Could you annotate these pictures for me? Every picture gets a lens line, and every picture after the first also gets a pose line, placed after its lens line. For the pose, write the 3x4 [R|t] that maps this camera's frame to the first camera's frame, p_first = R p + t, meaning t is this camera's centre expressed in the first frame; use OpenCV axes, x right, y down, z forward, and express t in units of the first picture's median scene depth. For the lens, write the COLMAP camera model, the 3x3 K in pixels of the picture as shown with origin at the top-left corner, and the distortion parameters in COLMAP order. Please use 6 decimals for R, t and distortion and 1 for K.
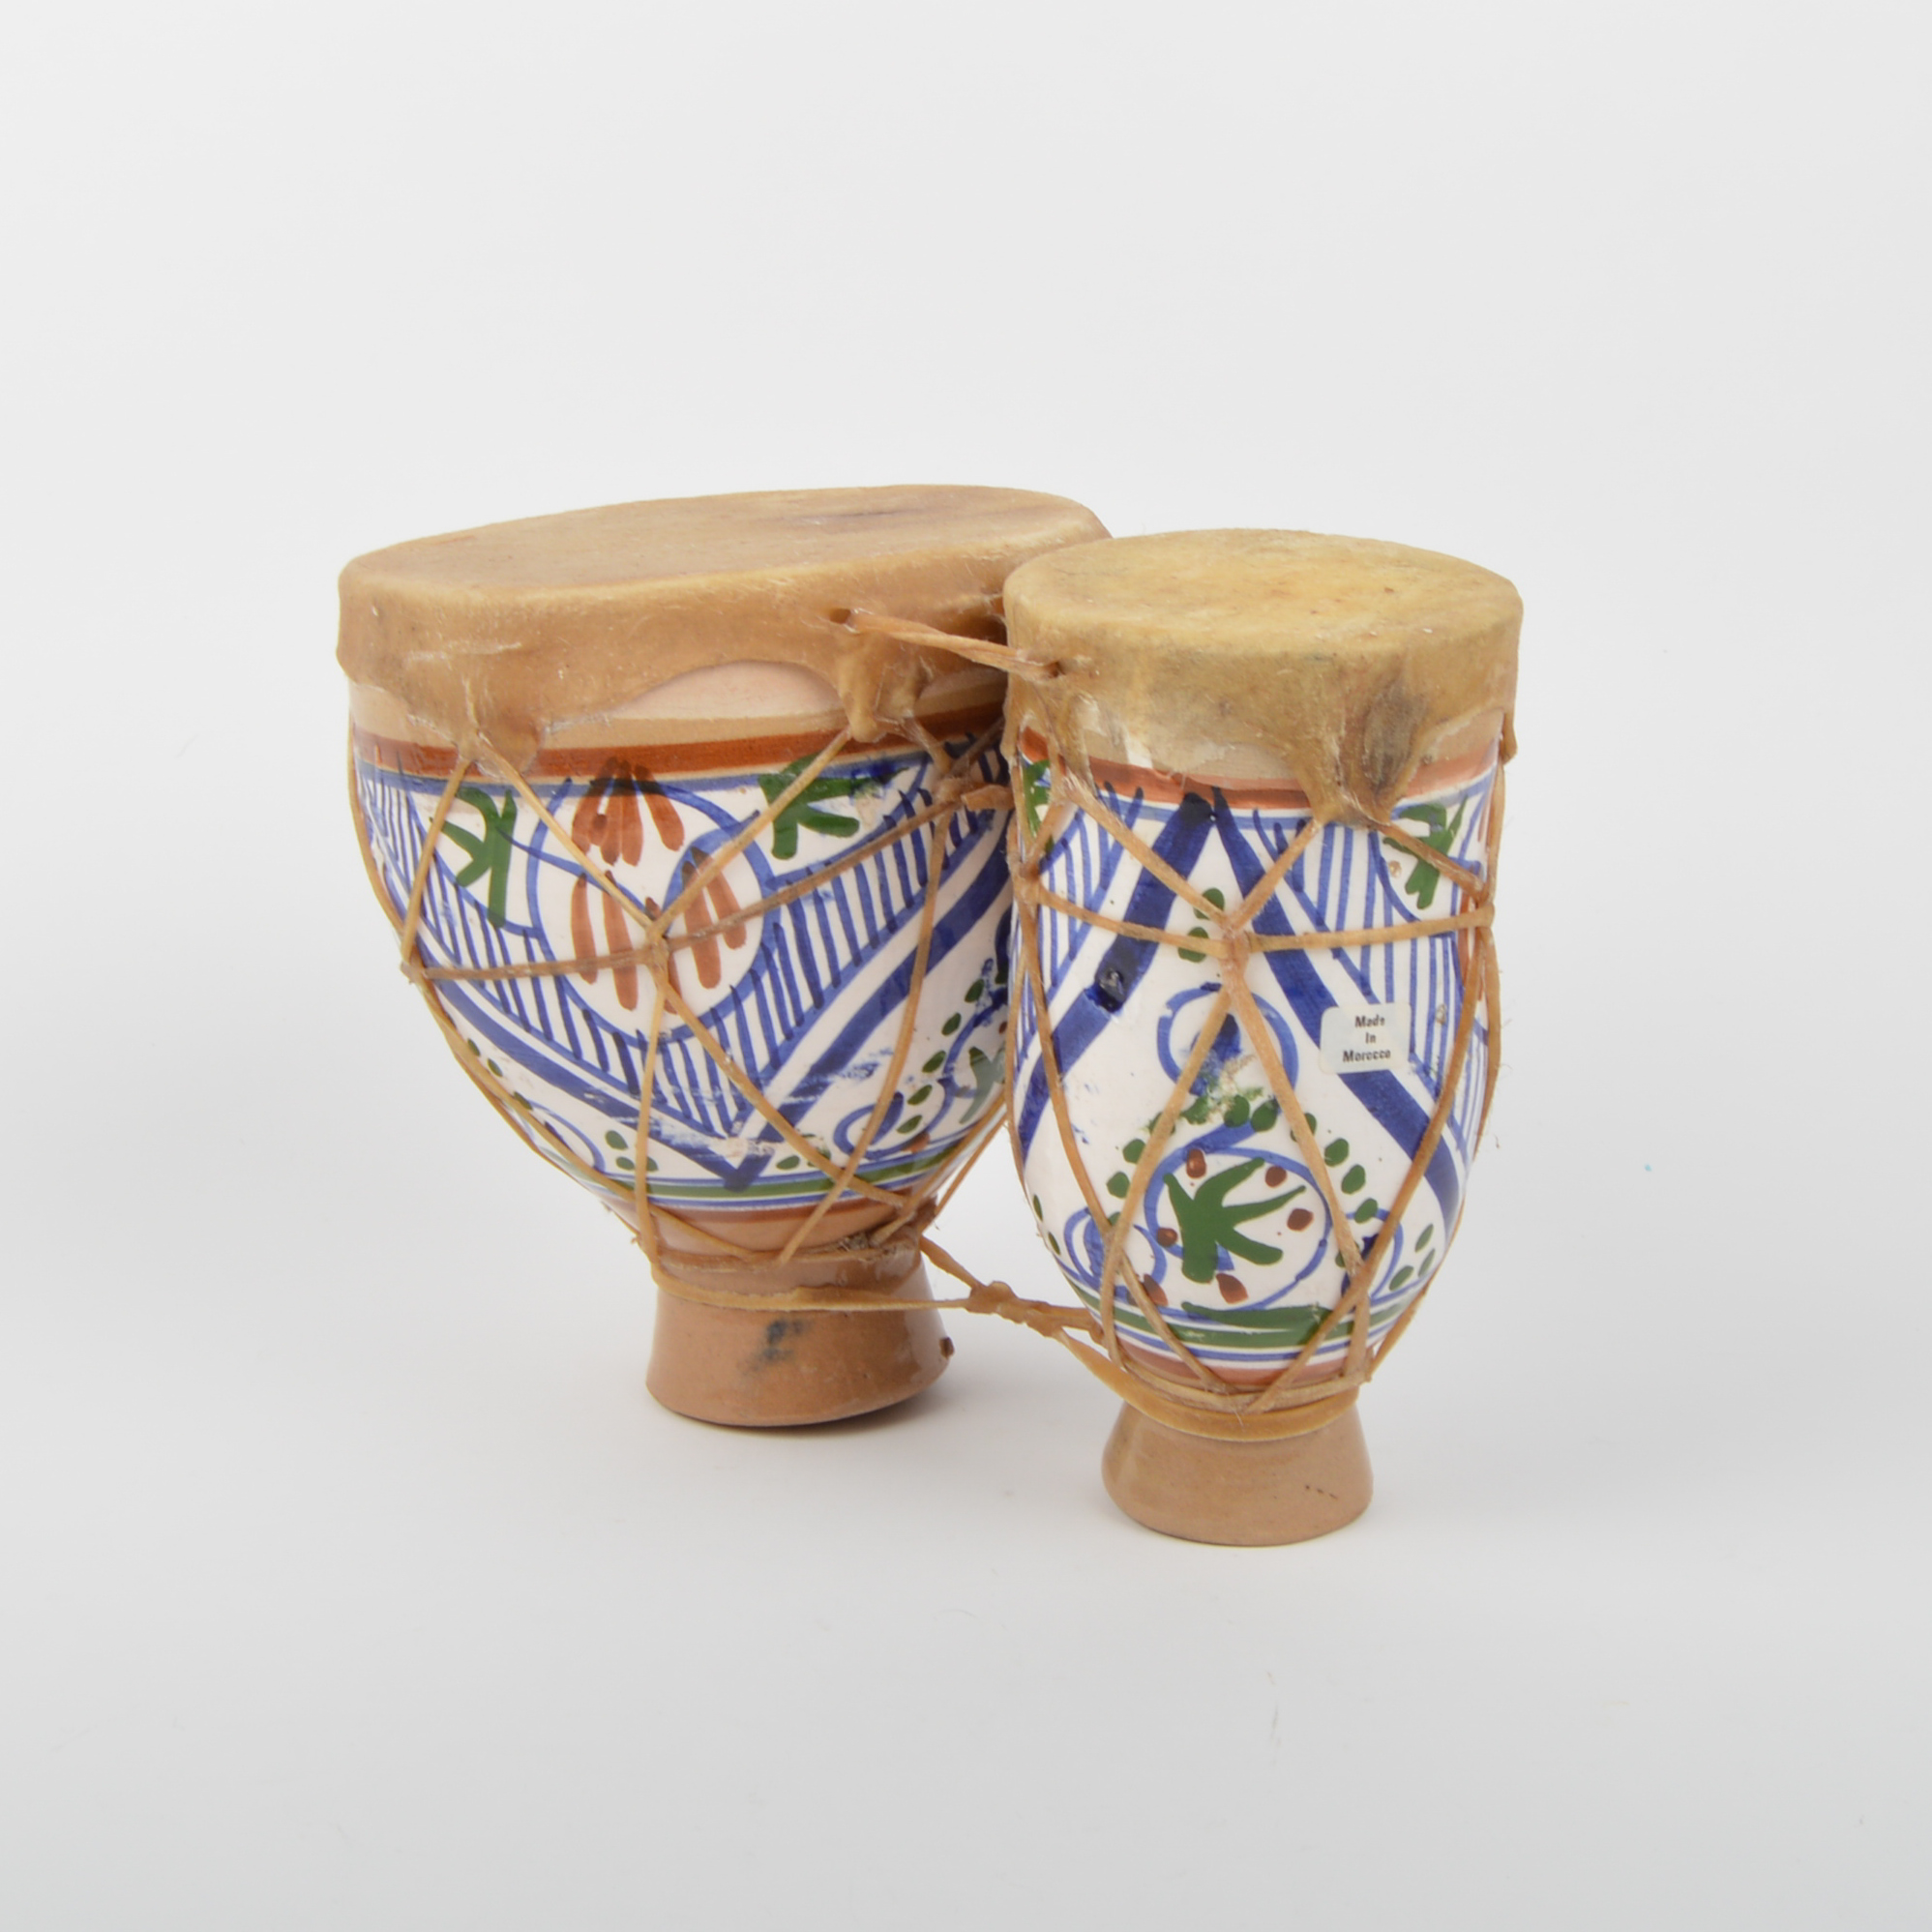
lens RADIAL K [[3363.9, 0, 971.4], [0, 3363.9, 958.1], [0, 0, 1]] dist [-0.088962, 0.000000]
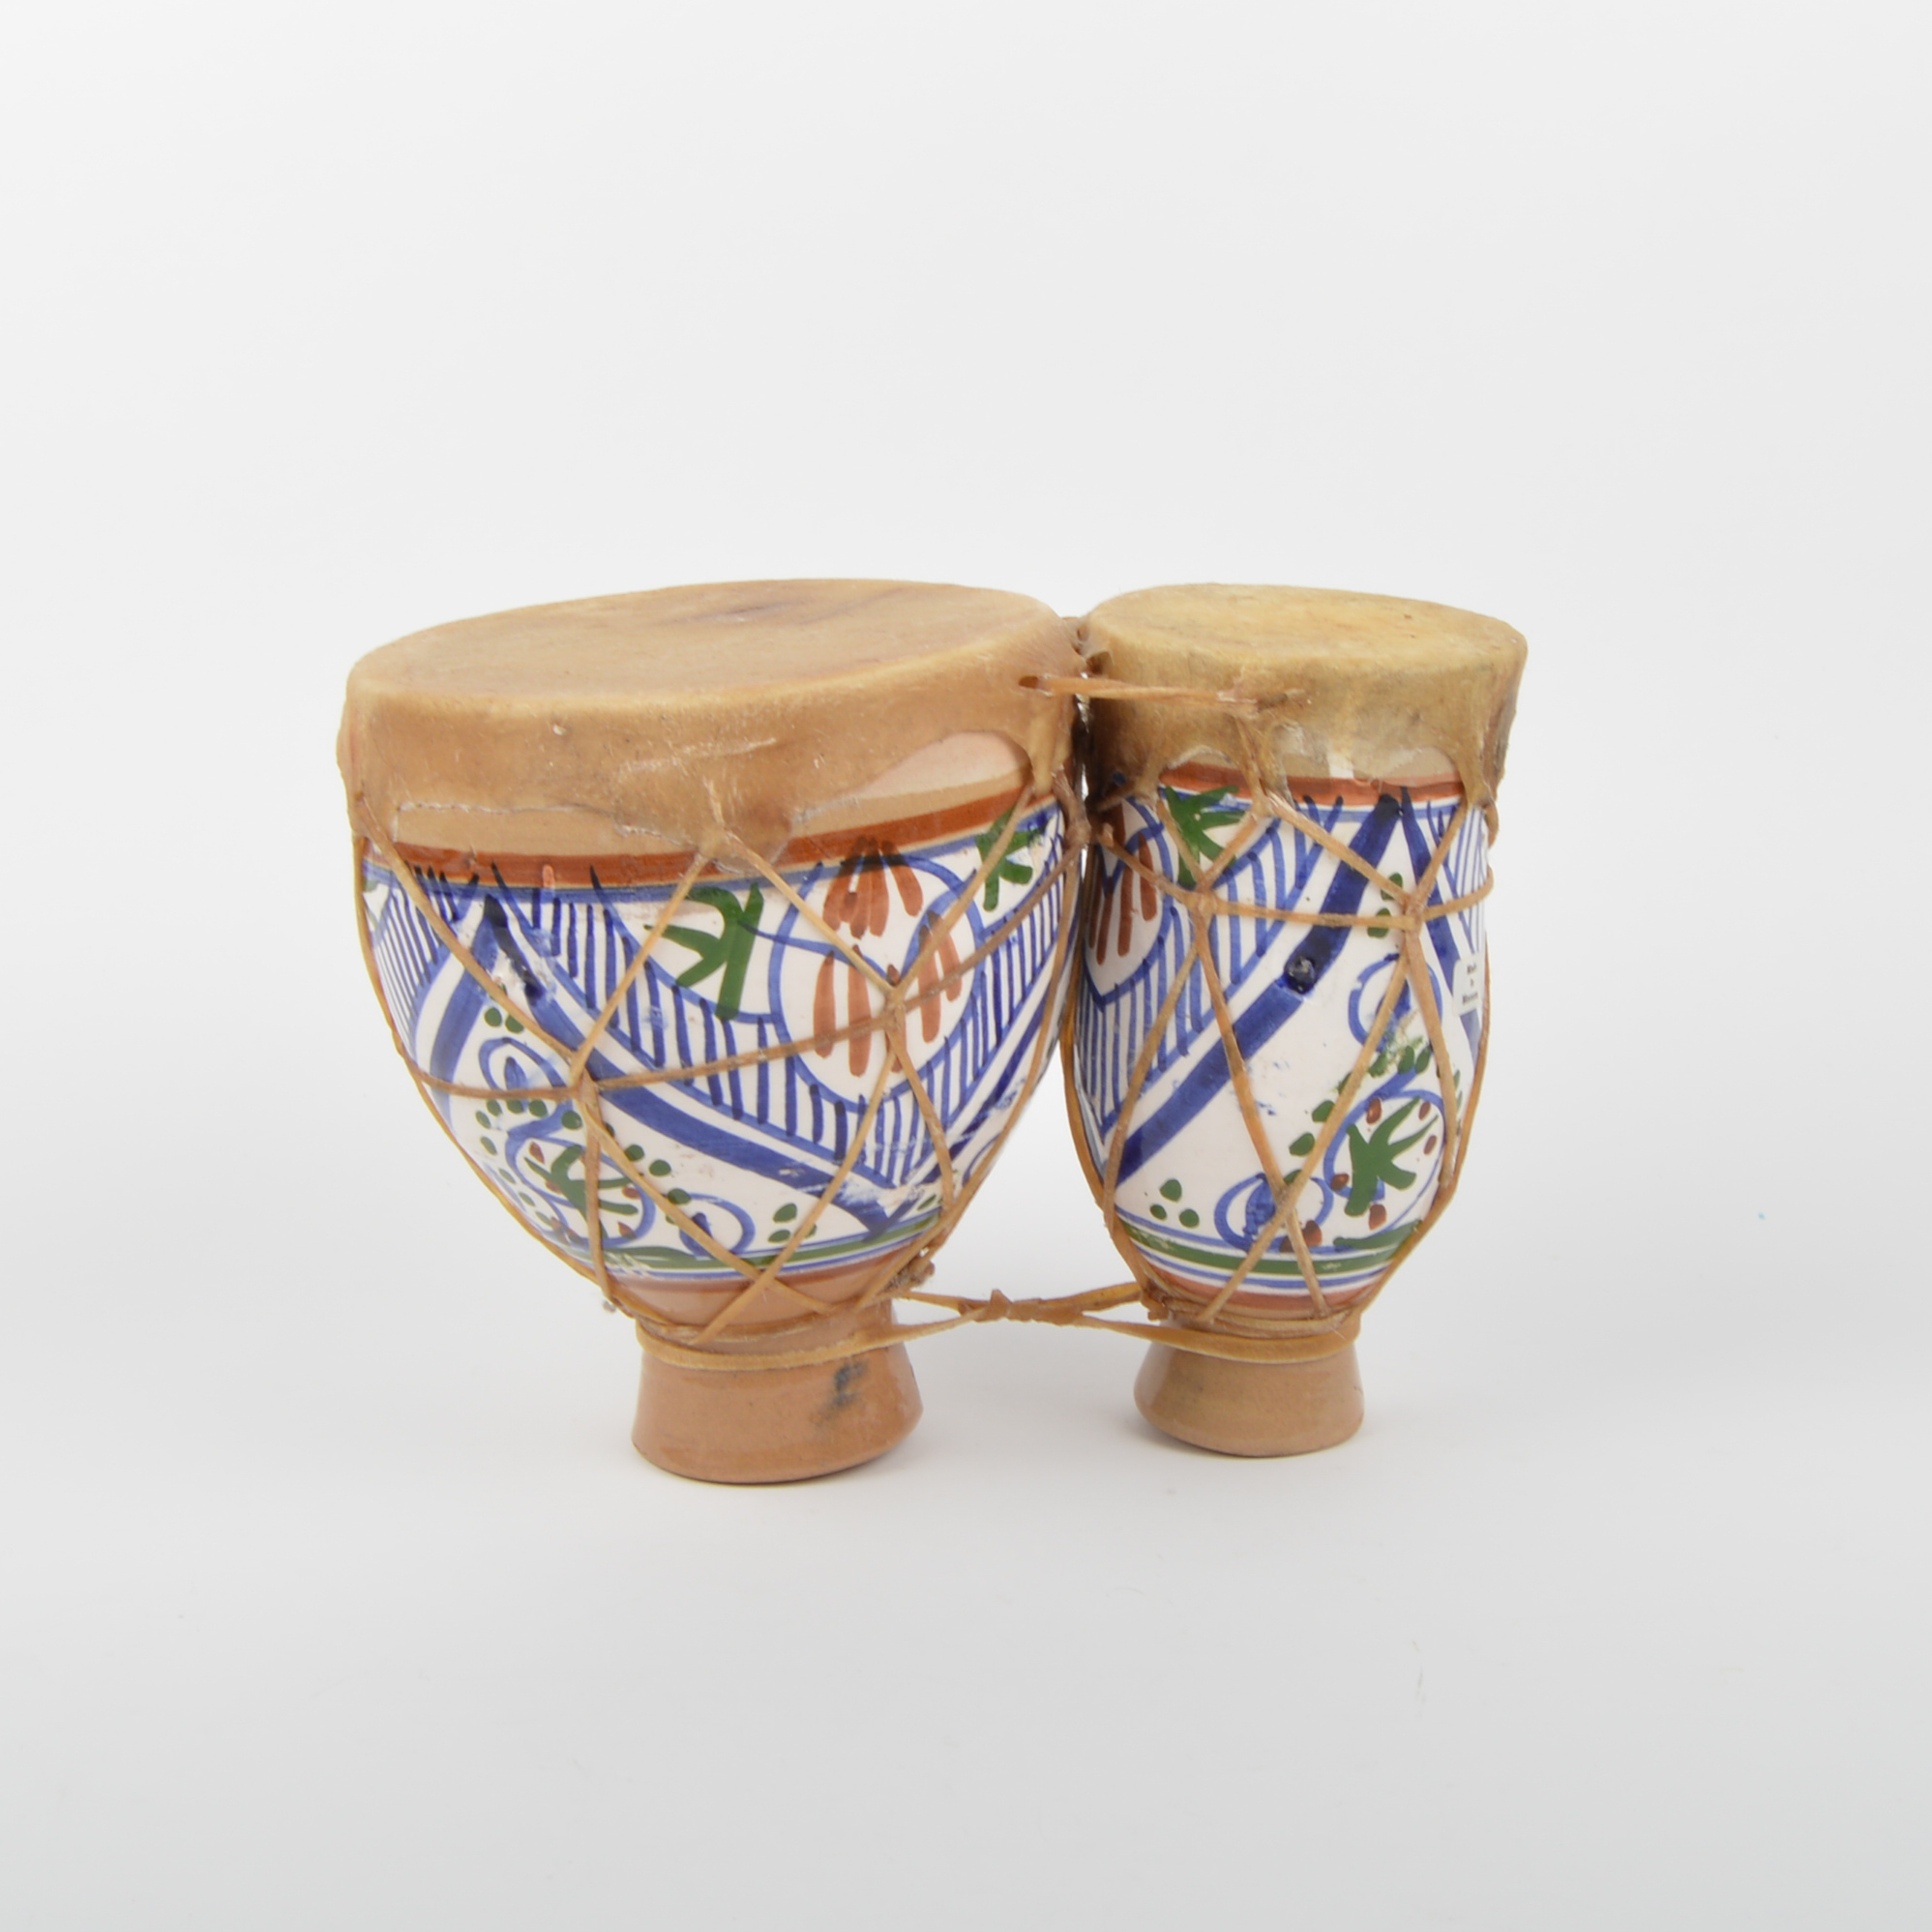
lens RADIAL K [[3363.9, 0, 968.1], [0, 3363.9, 966.5], [0, 0, 1]] dist [-0.088962, 0.000000]
pose [[0.787593, -0.144847, 0.598929, -0.732943], [0.165684, 0.985964, 0.020575, -0.036138], [-0.593503, 0.083028, 0.800538, 0.136608]]
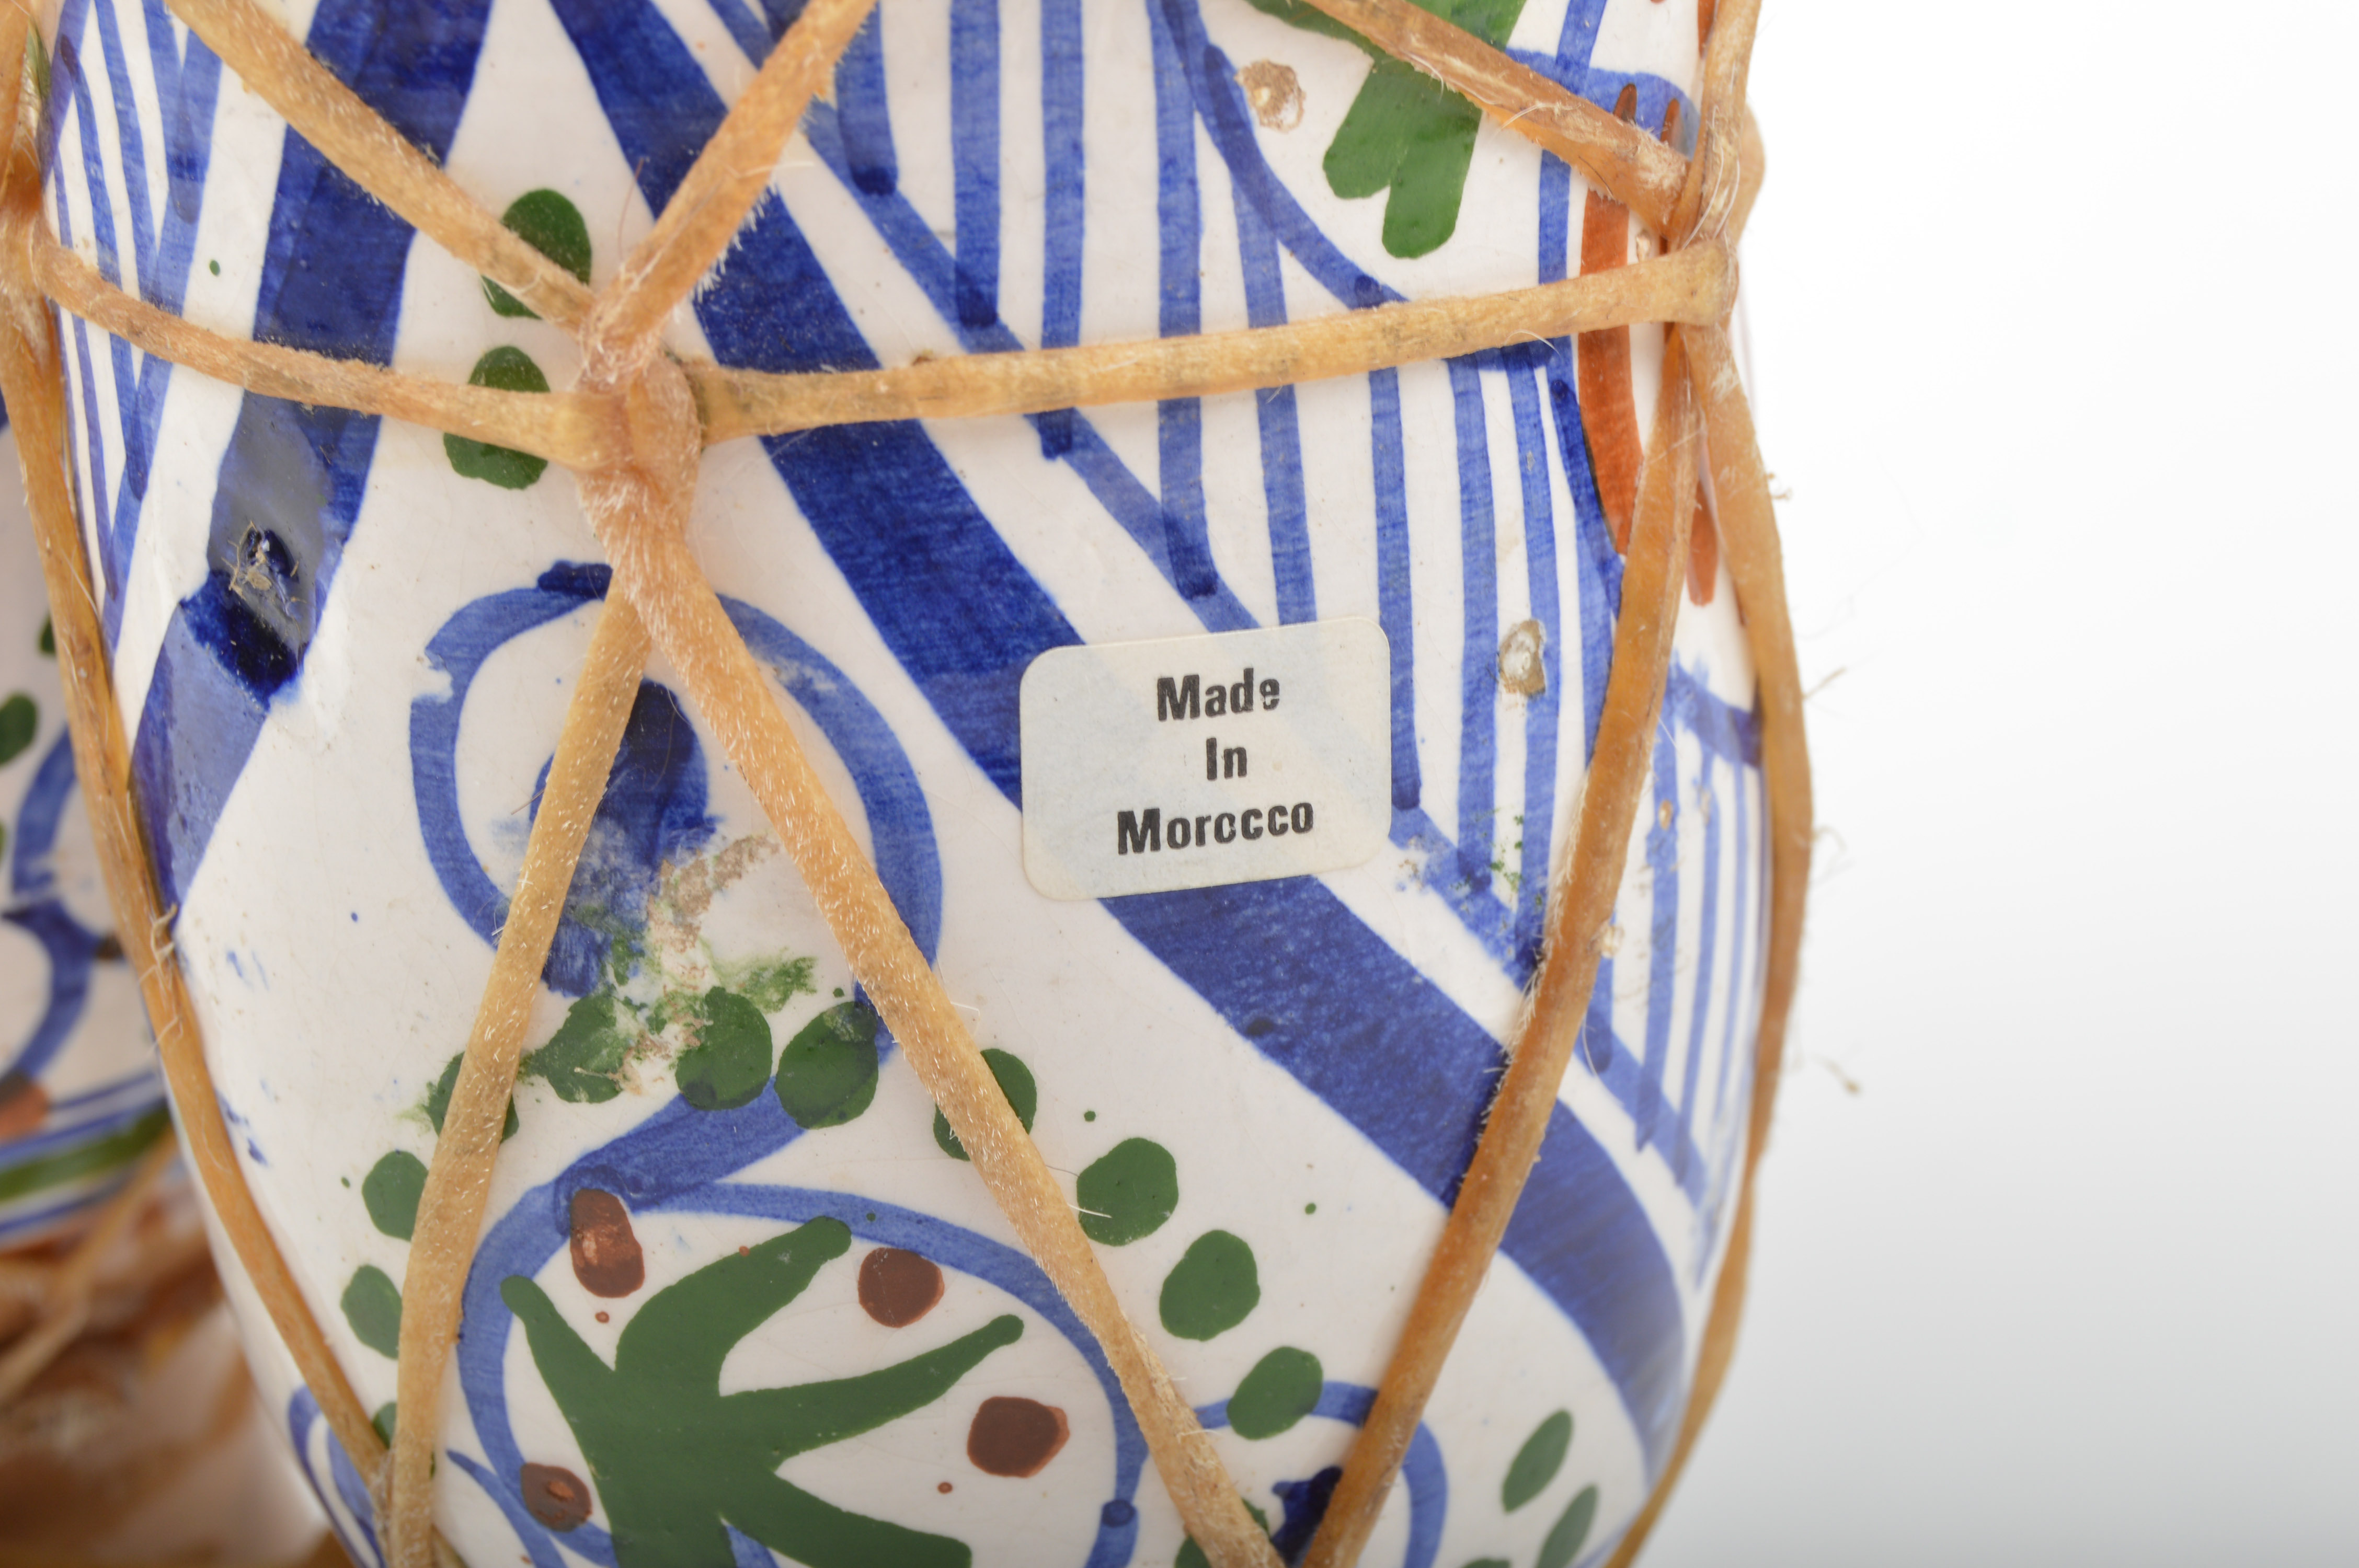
lens RADIAL K [[4953.7, 0, 1166.1], [0, 4953.7, 791.8], [0, 0, 1]] dist [0.024481, 0.000000]
pose [[0.996393, -0.025099, -0.081066, 0.142419], [0.028628, 0.998679, 0.042662, 0.009555], [0.079888, -0.044829, 0.995795, 0.604310]]
